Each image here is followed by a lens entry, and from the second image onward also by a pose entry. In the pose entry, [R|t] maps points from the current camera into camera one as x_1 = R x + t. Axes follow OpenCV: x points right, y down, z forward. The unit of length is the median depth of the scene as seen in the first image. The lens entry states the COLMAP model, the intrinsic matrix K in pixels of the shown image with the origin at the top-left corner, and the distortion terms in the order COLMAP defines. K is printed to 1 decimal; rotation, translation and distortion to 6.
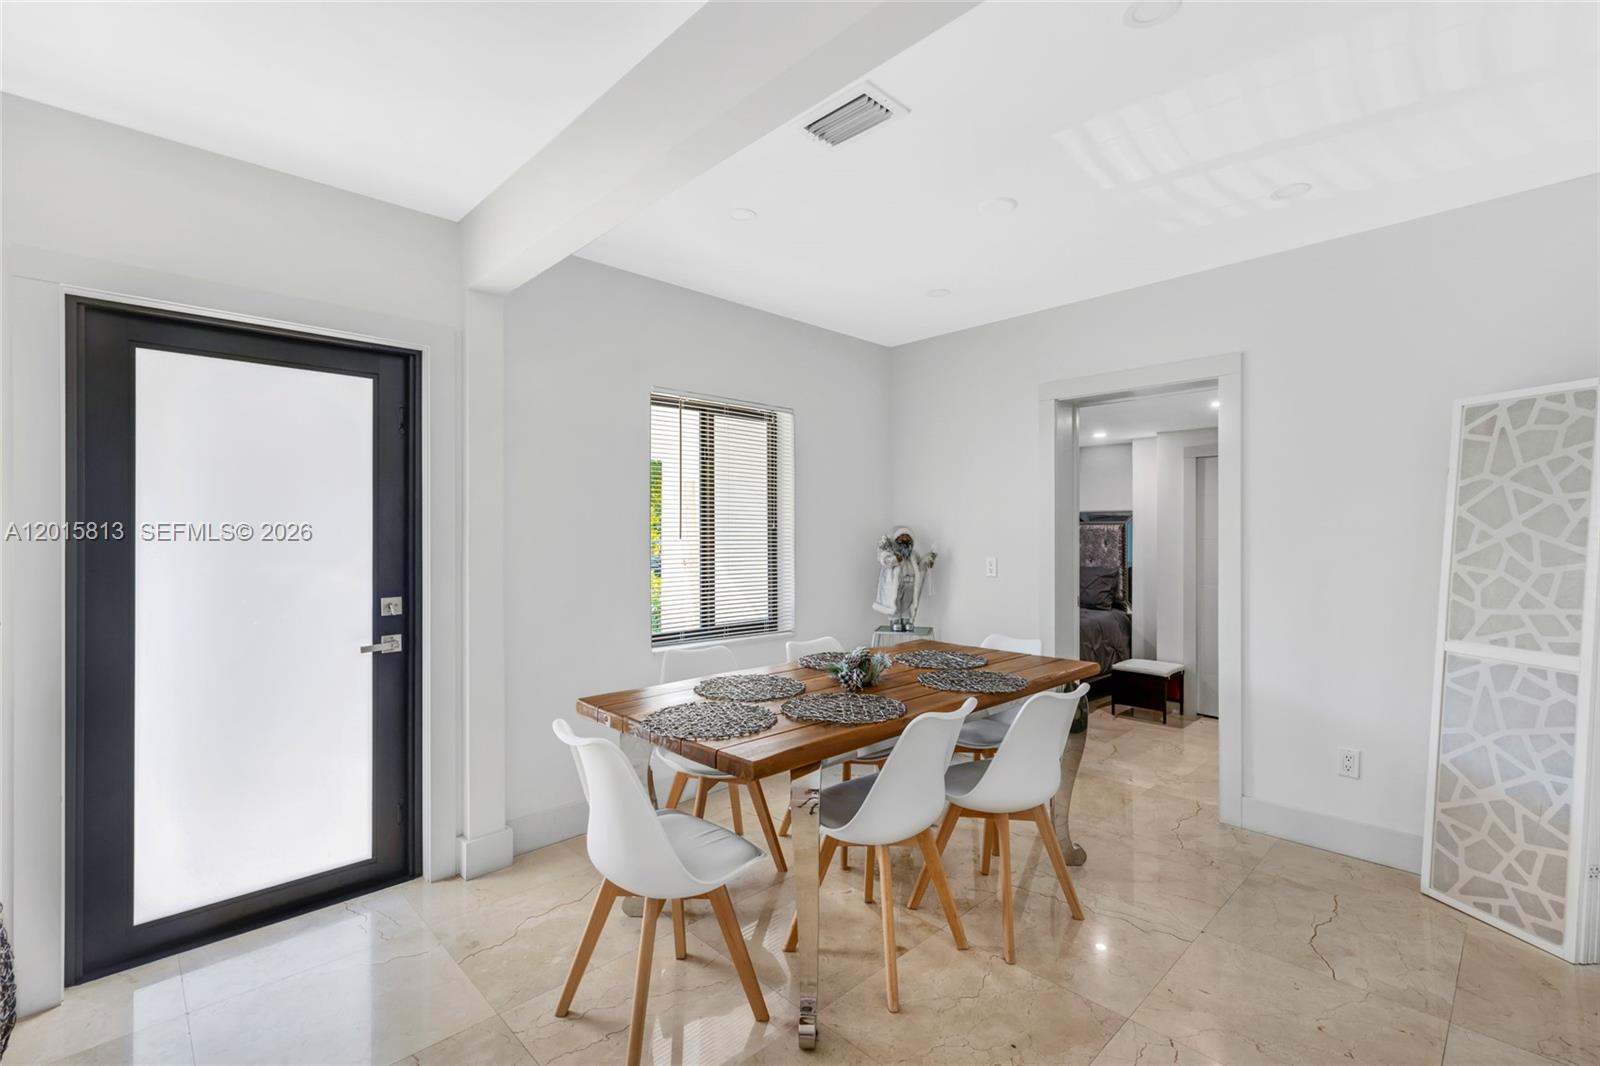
lens RADIAL K [[724.1, 0, 800.0], [0, 724.1, 533.0], [0, 0, 1]] dist [0.000545, 0.000098]
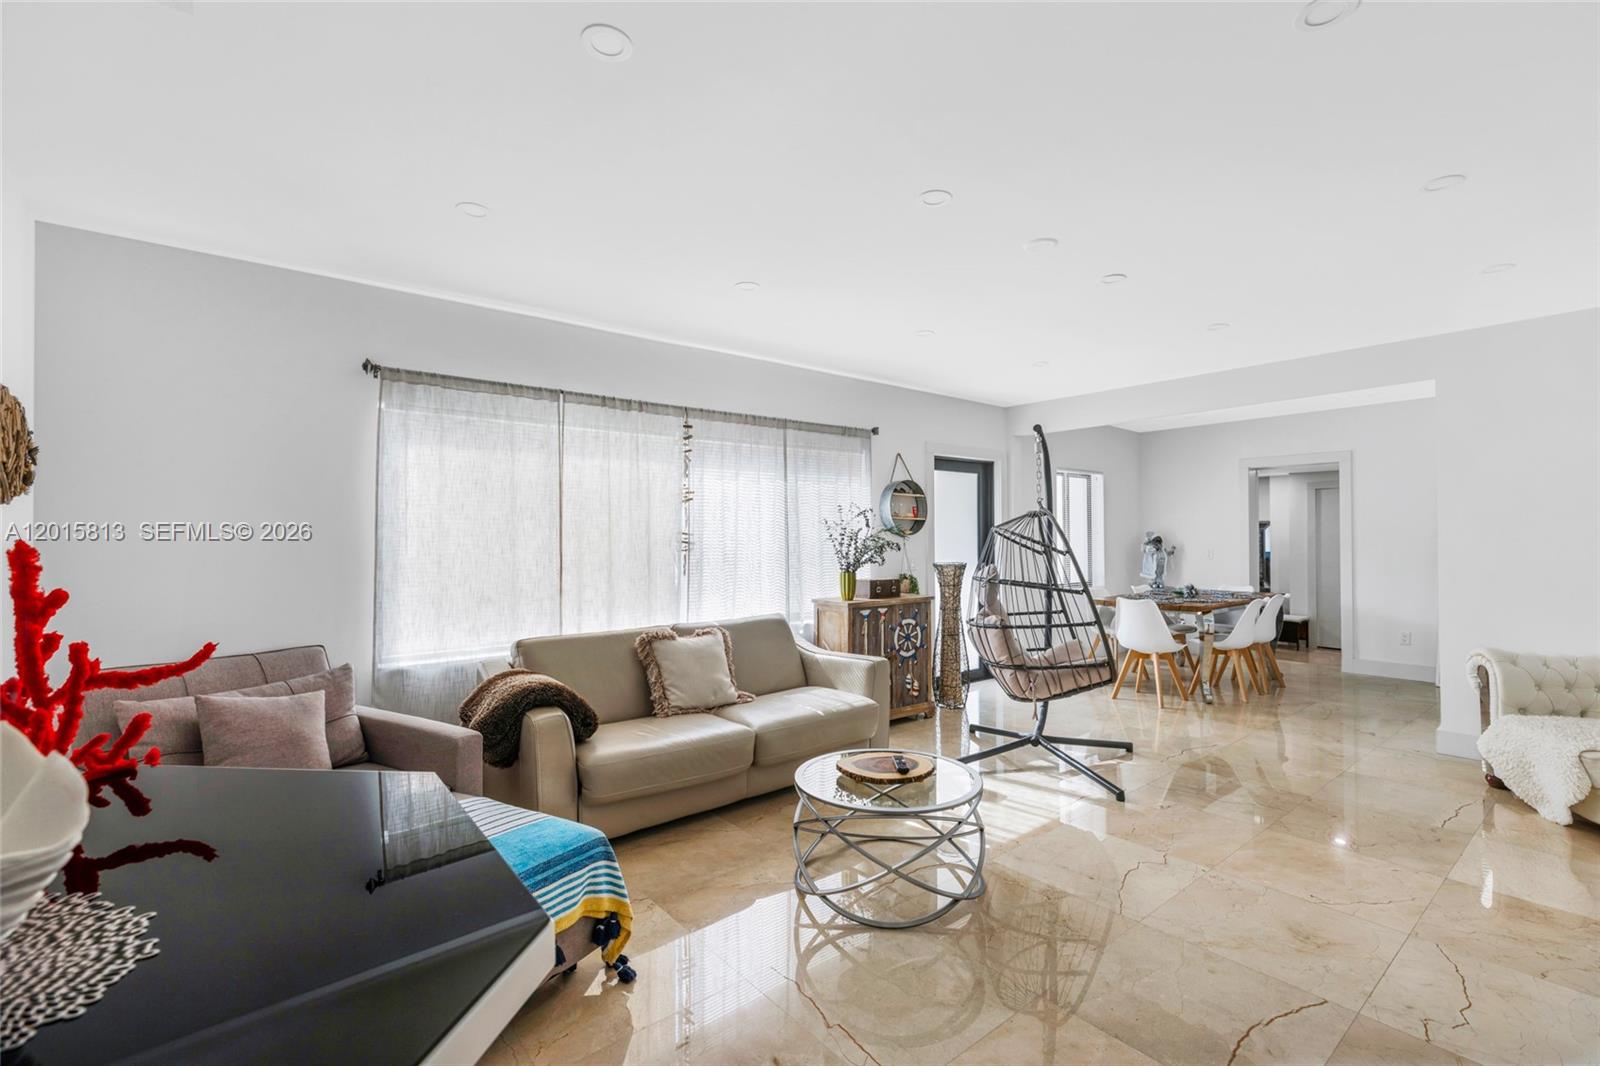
lens RADIAL K [[724.1, 0, 800.0], [0, 724.1, 533.0], [0, 0, 1]] dist [0.000545, 0.000098]
pose [[0.996694, -0.005031, -0.081087, -0.631216], [0.004315, 0.999950, -0.009000, 0.005314], [0.081129, 0.008620, 0.996666, -0.949481]]
